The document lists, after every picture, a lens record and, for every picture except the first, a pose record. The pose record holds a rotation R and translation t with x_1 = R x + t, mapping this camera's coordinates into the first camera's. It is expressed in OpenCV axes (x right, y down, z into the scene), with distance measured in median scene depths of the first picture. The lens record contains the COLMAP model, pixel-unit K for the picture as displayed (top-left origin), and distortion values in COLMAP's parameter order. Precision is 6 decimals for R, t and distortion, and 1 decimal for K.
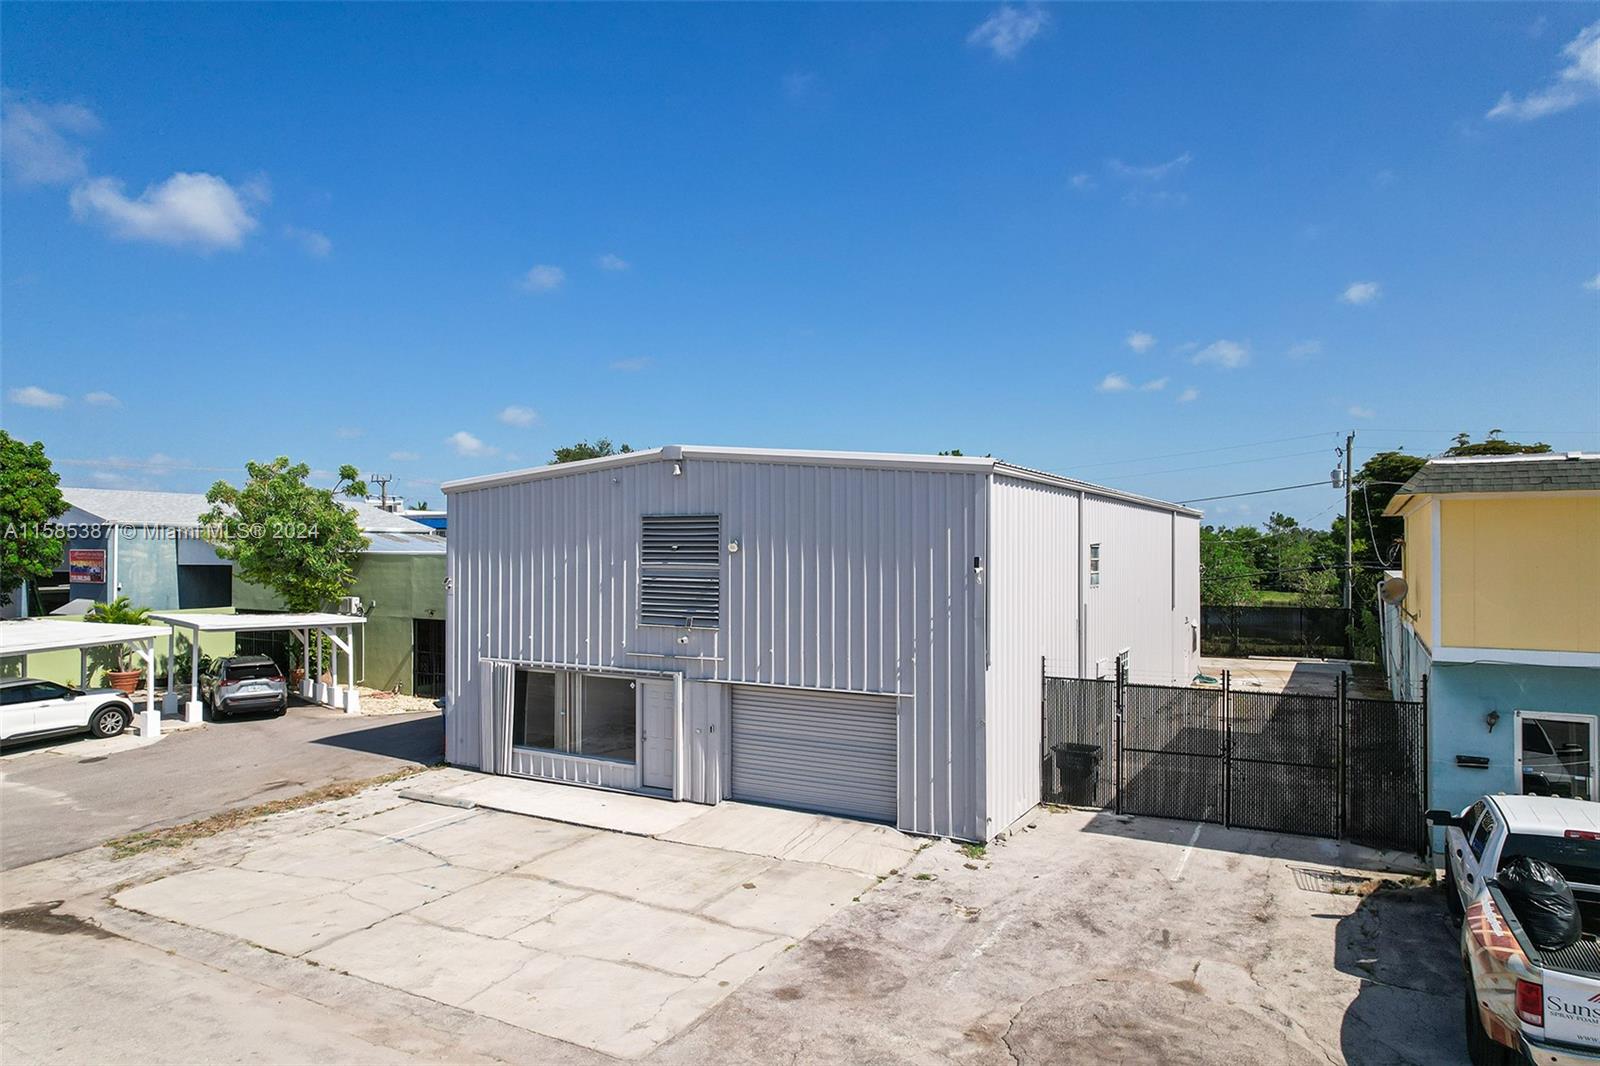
lens RADIAL K [[1022.6, 0, 809.3], [0, 1022.6, 534.4], [0, 0, 1]] dist [-0.080897, 0.073481]
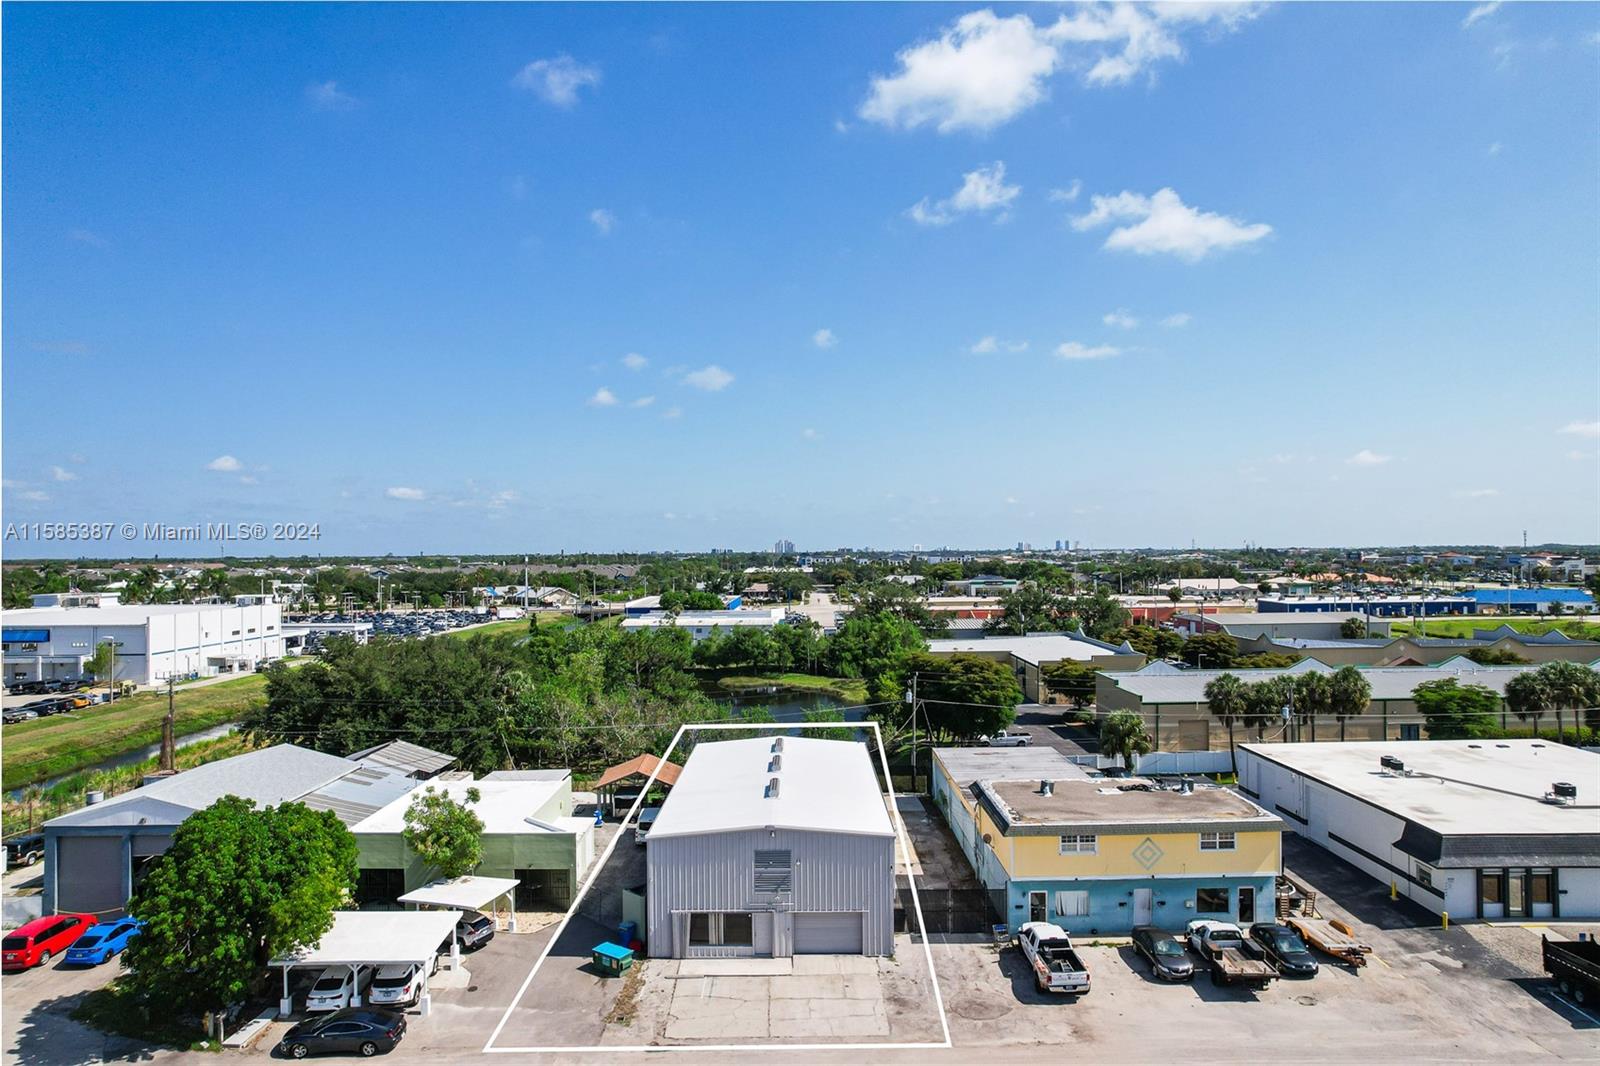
lens RADIAL K [[1022.6, 0, 809.3], [0, 1022.6, 534.4], [0, 0, 1]] dist [-0.080897, 0.073481]
pose [[0.875354, -0.001516, 0.483480, -1.352746], [0.001636, 0.999999, 0.000174, -0.863331], [-0.483480, 0.000639, 0.875355, -1.390135]]
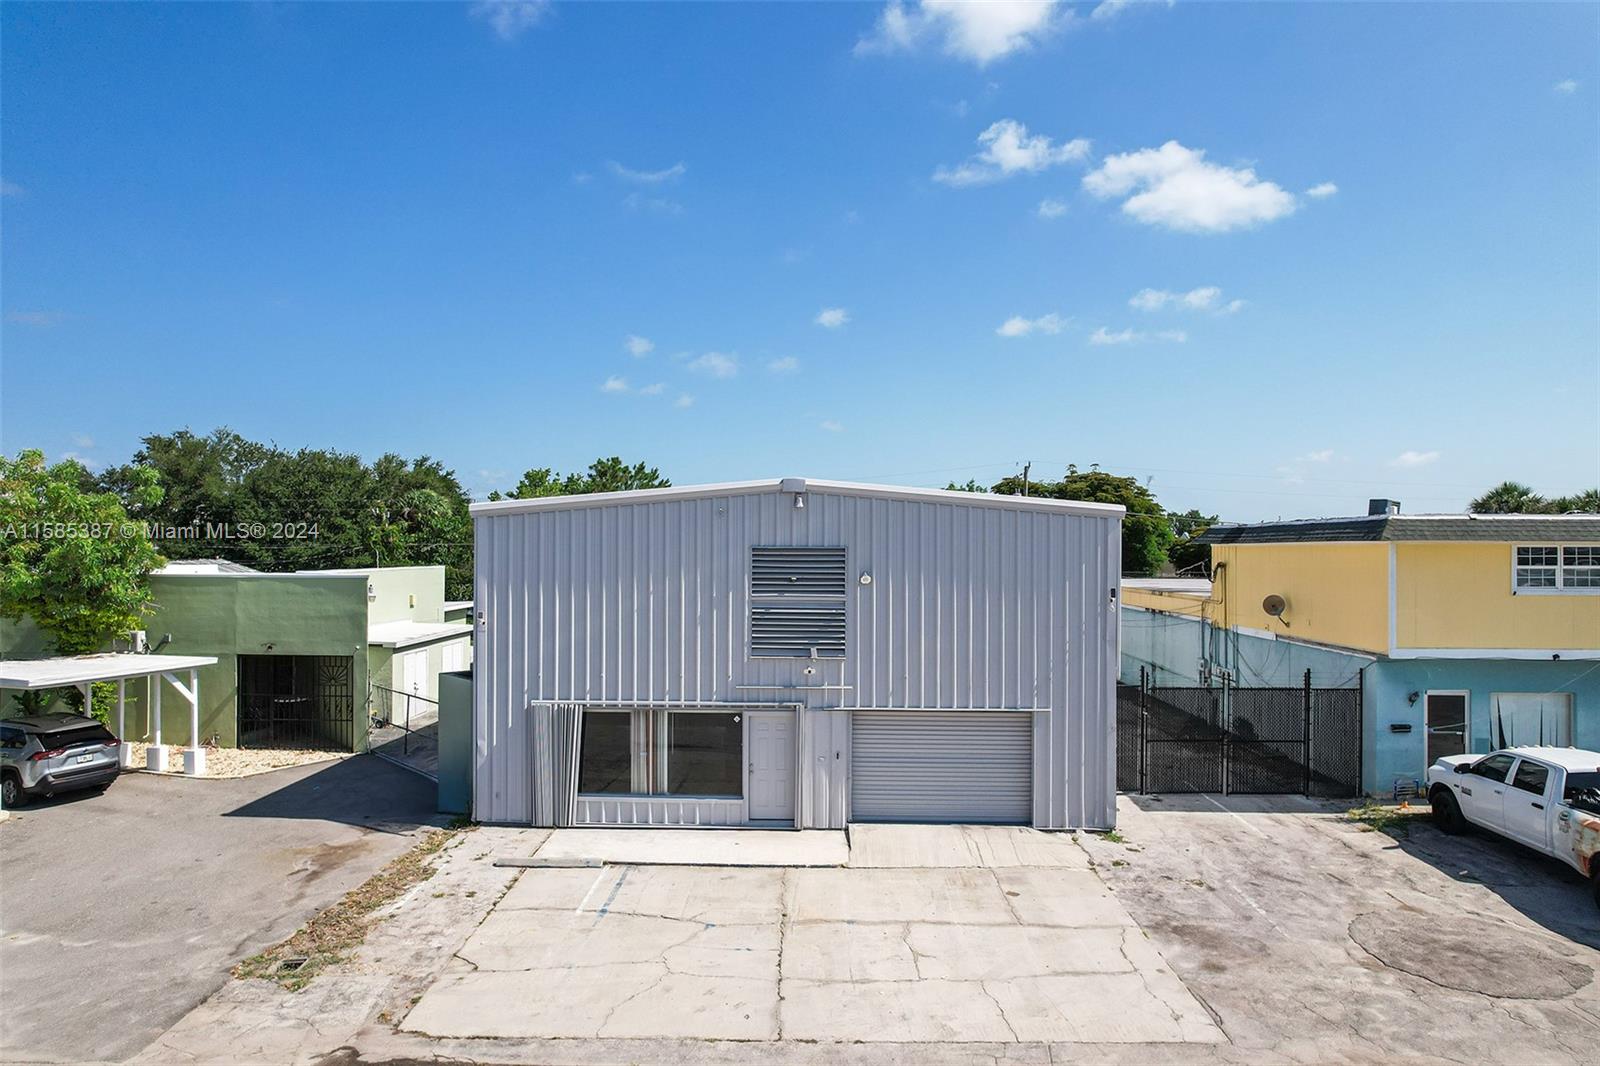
lens RADIAL K [[1022.6, 0, 809.3], [0, 1022.6, 534.4], [0, 0, 1]] dist [-0.080897, 0.073481]
pose [[0.888636, 0.008336, 0.458538, -0.598148], [-0.009133, 0.999958, -0.000479, -0.031944], [-0.458523, -0.003762, 0.888675, 0.099453]]
